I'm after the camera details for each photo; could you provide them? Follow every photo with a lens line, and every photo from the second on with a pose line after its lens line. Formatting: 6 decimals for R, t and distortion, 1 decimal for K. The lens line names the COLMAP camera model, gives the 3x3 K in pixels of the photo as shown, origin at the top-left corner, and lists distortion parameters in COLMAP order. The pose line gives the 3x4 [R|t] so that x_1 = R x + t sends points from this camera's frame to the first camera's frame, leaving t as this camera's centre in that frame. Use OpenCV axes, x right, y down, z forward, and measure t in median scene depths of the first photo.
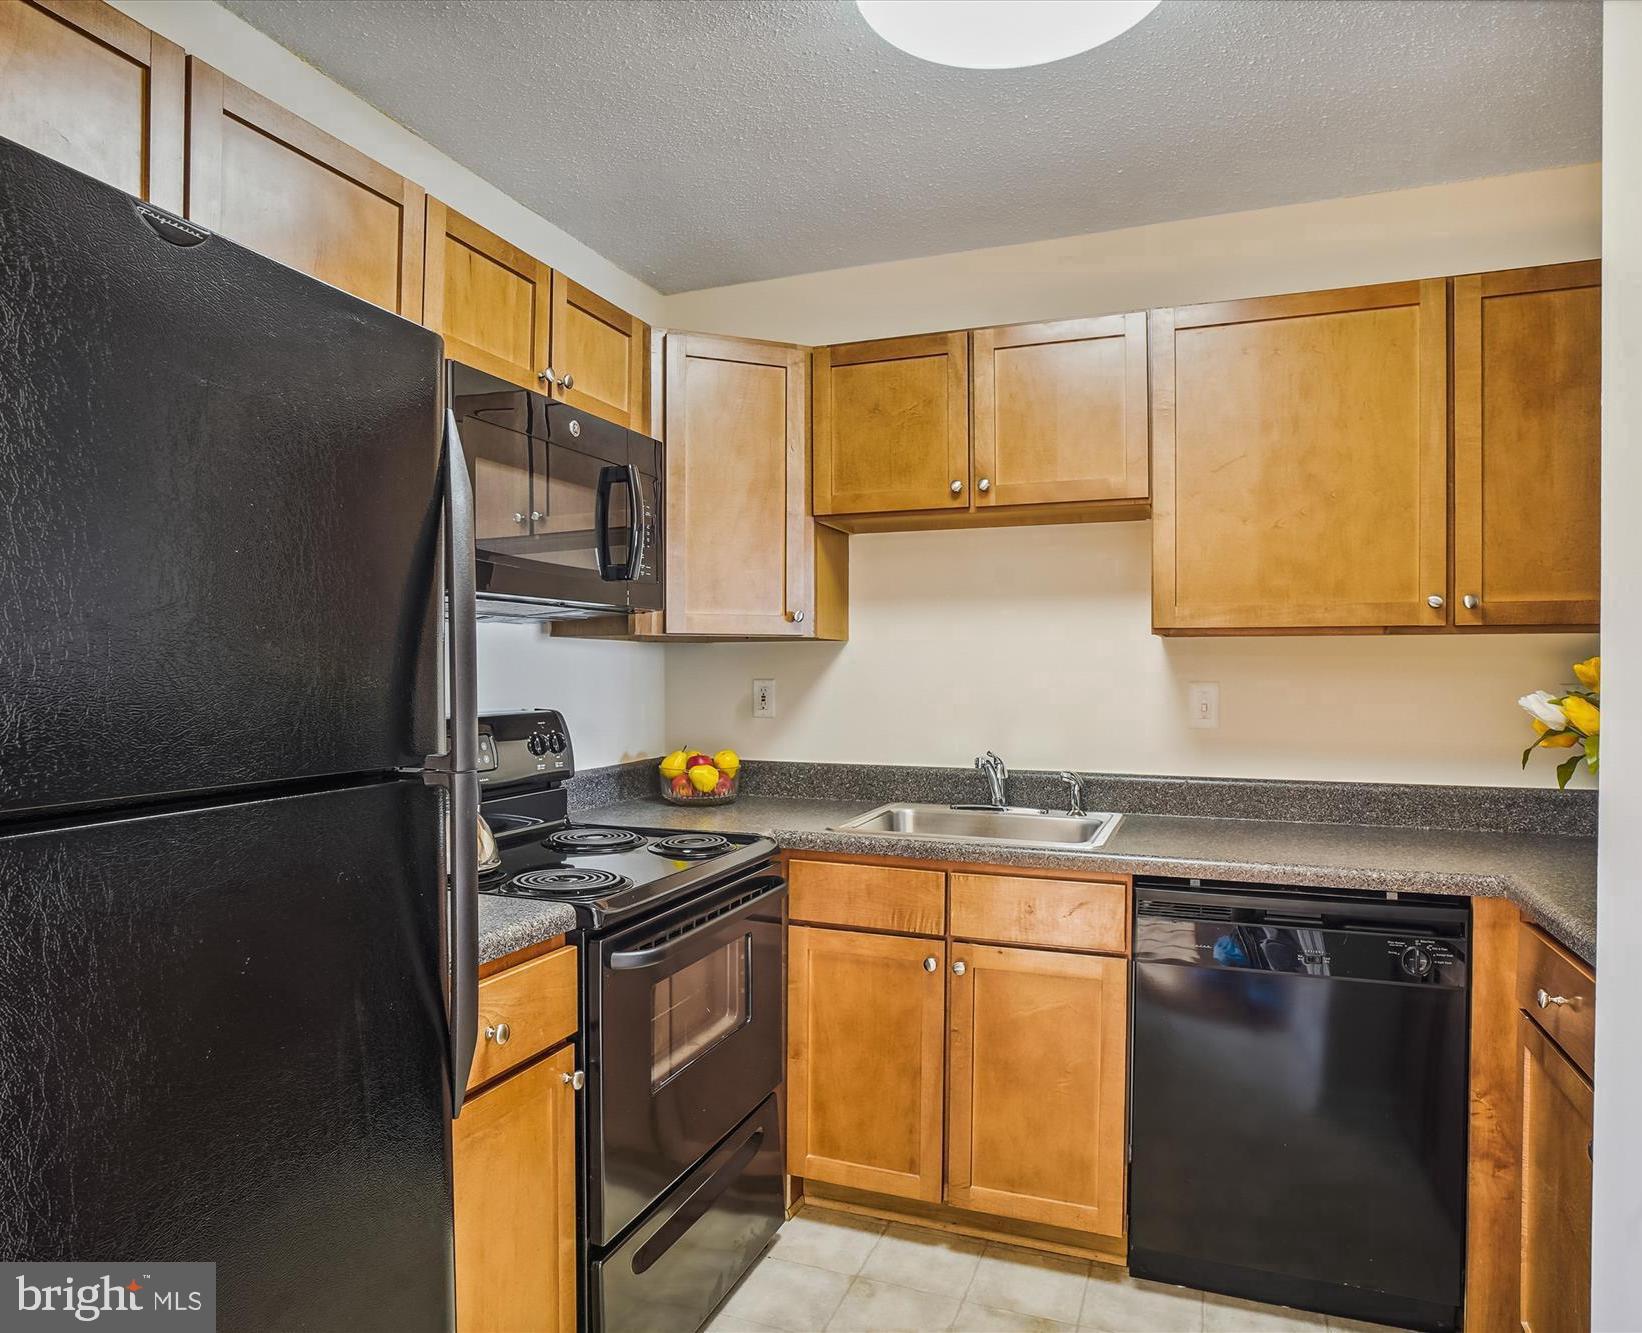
lens RADIAL K [[1024.4, 0, 821.6], [0, 1024.4, 666.9], [0, 0, 1]] dist [-0.035367, 0.001036]
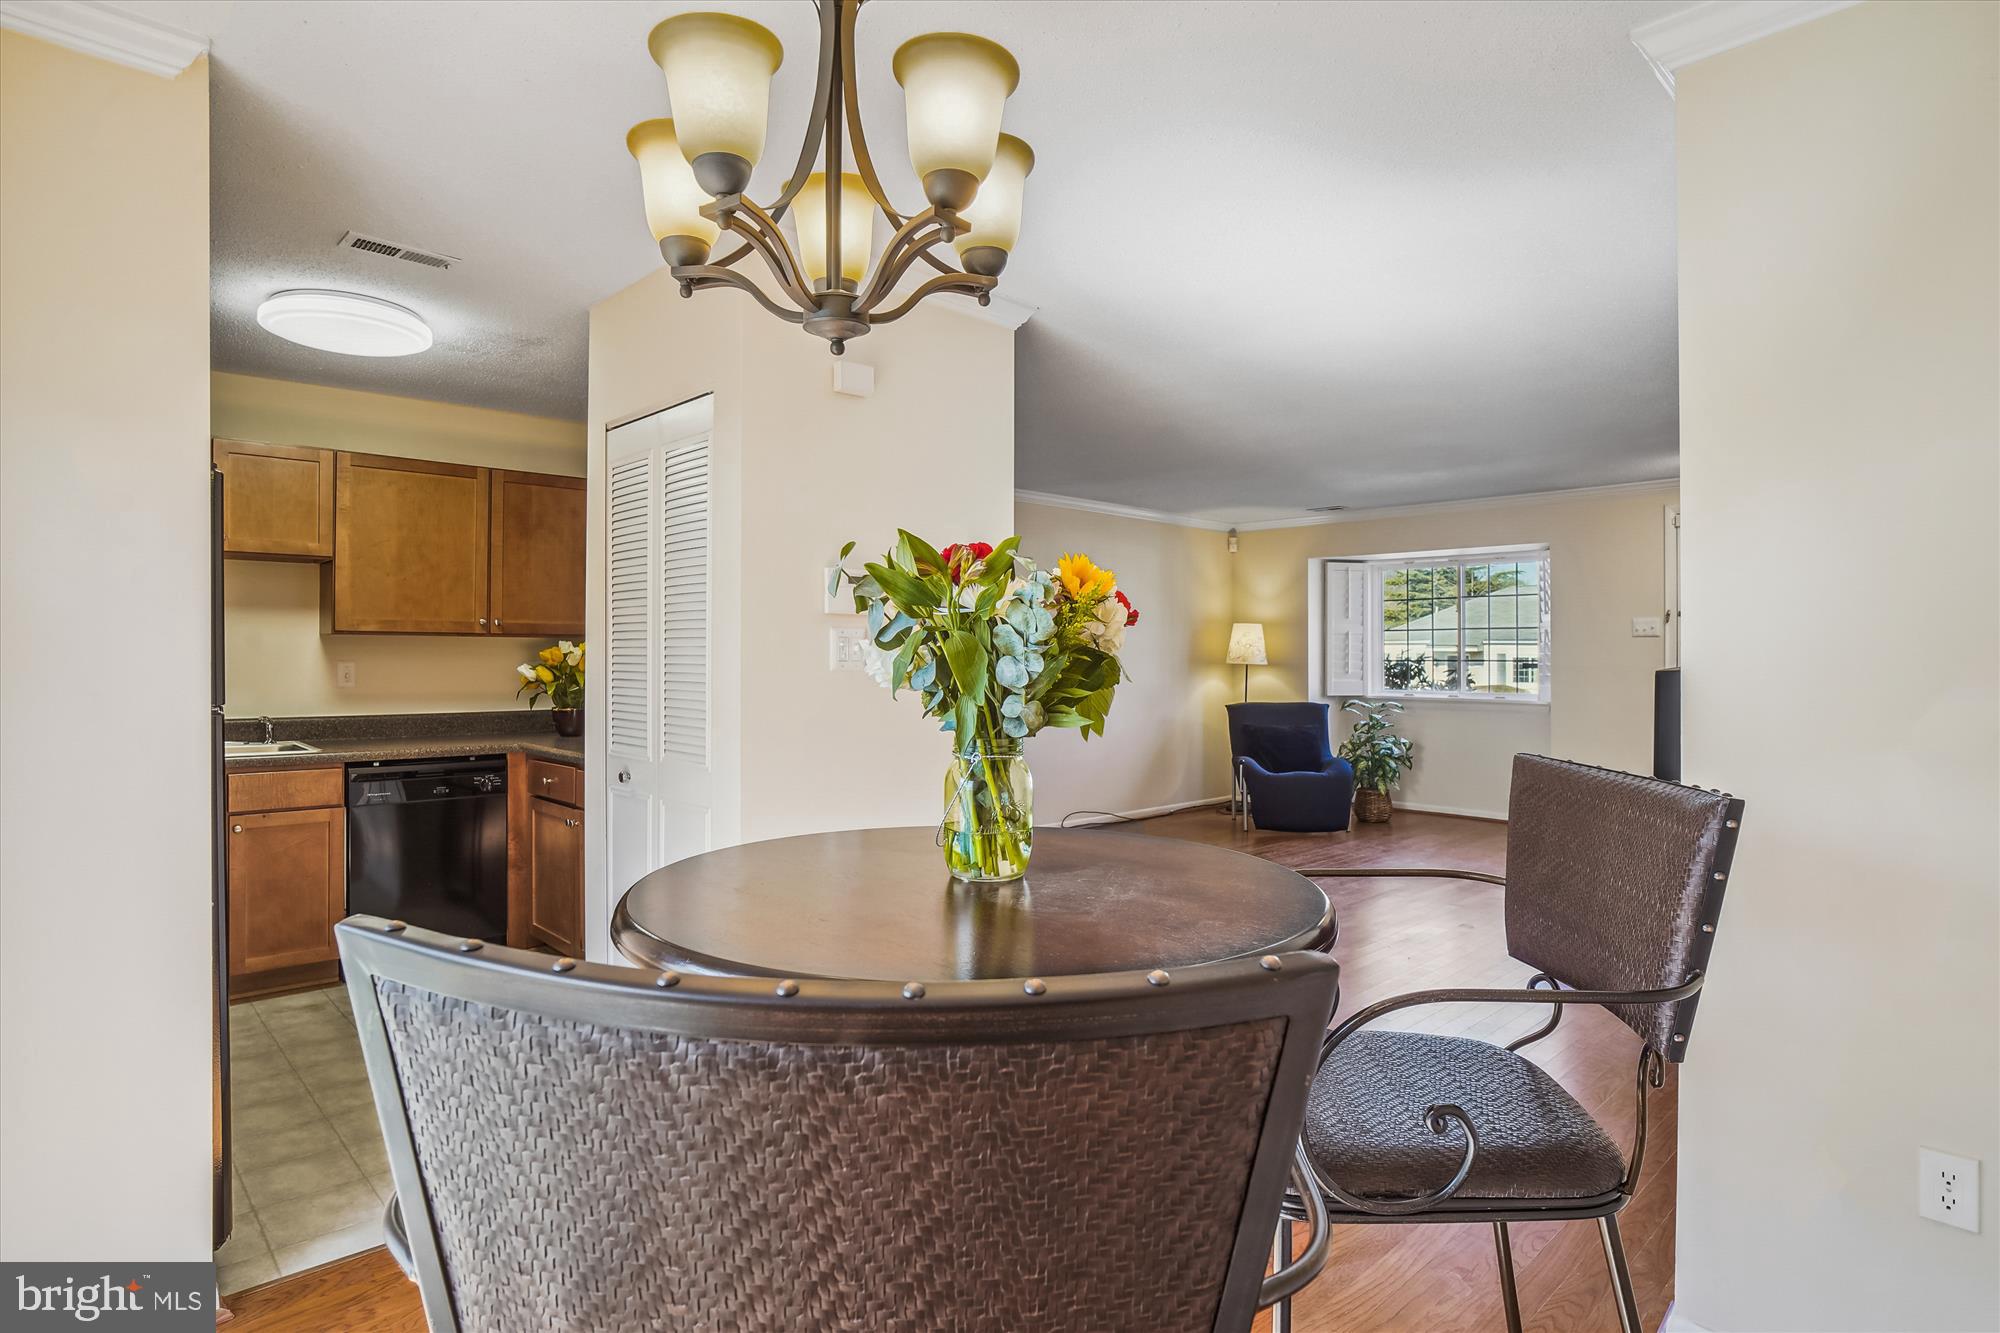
lens RADIAL K [[1088.0, 0, 1001.6], [0, 1088.0, 662.8], [0, 0, 1]] dist [-0.004981, -0.000874]
pose [[0.421336, -0.005852, 0.906886, -0.969626], [-0.005559, 0.999944, 0.009035, -0.005239], [-0.906888, -0.008848, 0.421280, -0.916566]]
